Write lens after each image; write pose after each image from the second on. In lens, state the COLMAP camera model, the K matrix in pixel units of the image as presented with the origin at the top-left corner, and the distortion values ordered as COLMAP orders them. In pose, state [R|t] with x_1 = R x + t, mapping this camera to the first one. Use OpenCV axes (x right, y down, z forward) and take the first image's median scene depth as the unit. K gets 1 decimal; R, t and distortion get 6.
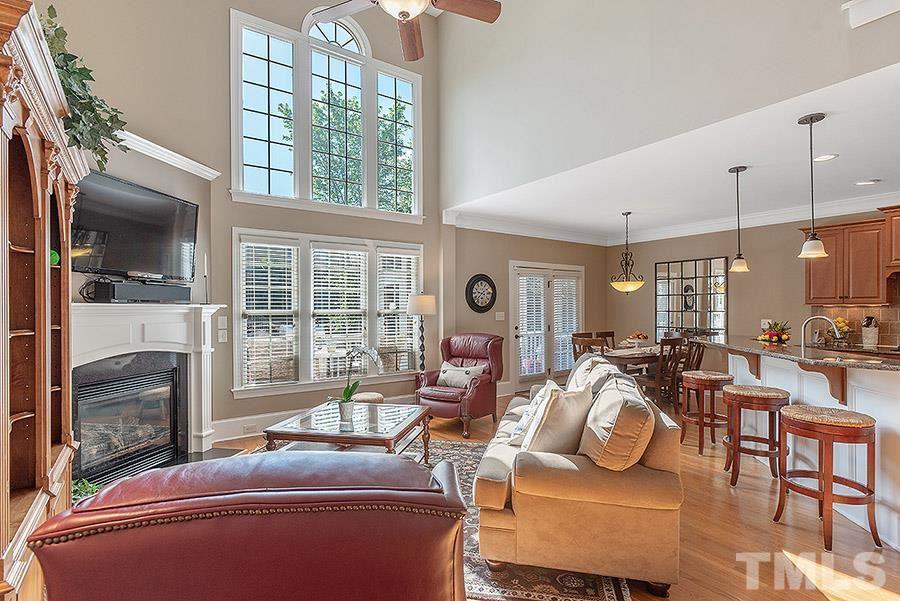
lens RADIAL K [[437.4, 0, 448.4], [0, 437.4, 305.0], [0, 0, 1]] dist [-0.004756, -0.000920]
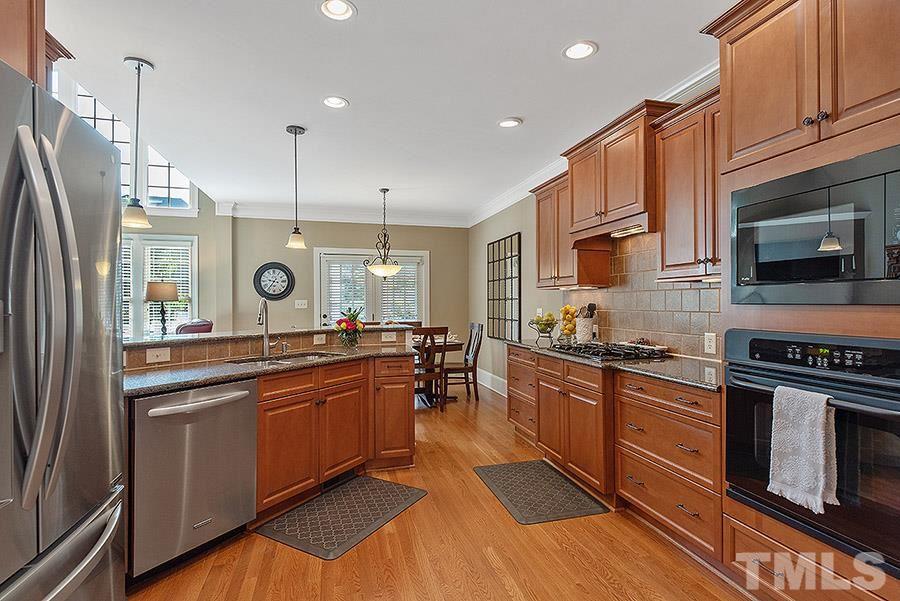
lens RADIAL K [[437.4, 0, 453.9], [0, 437.4, 302.8], [0, 0, 1]] dist [-0.004756, -0.000920]
pose [[0.944056, 0.000968, -0.329785, 0.927385], [0.000828, 0.999986, 0.005304, 0.021296], [0.329785, -0.005280, 0.944041, 0.203685]]
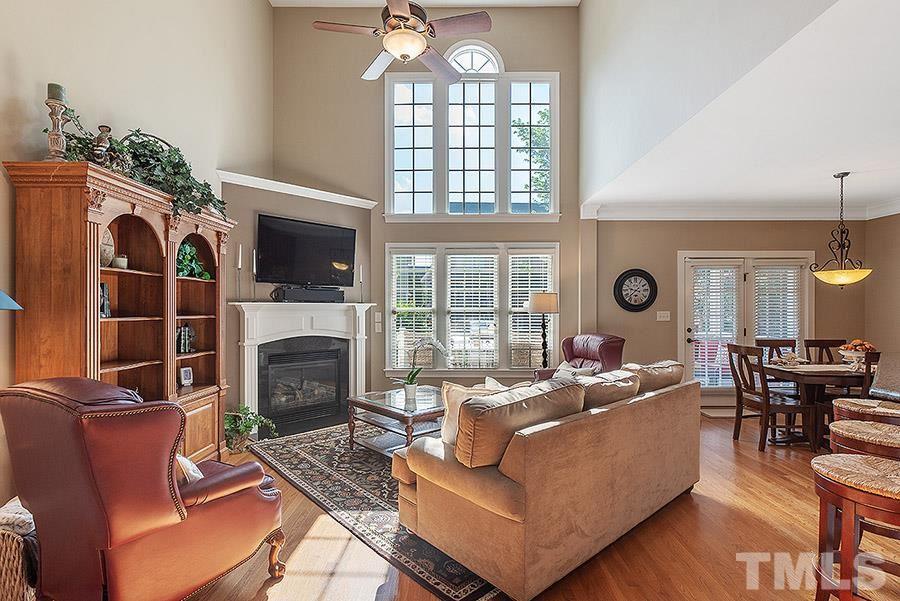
lens RADIAL K [[437.4, 0, 448.3], [0, 437.4, 304.2], [0, 0, 1]] dist [-0.004756, -0.000920]
pose [[0.814850, -0.000227, -0.579672, 0.326218], [0.001033, 0.999999, 0.001060, 0.000461], [0.579671, -0.001463, 0.814849, 0.048477]]
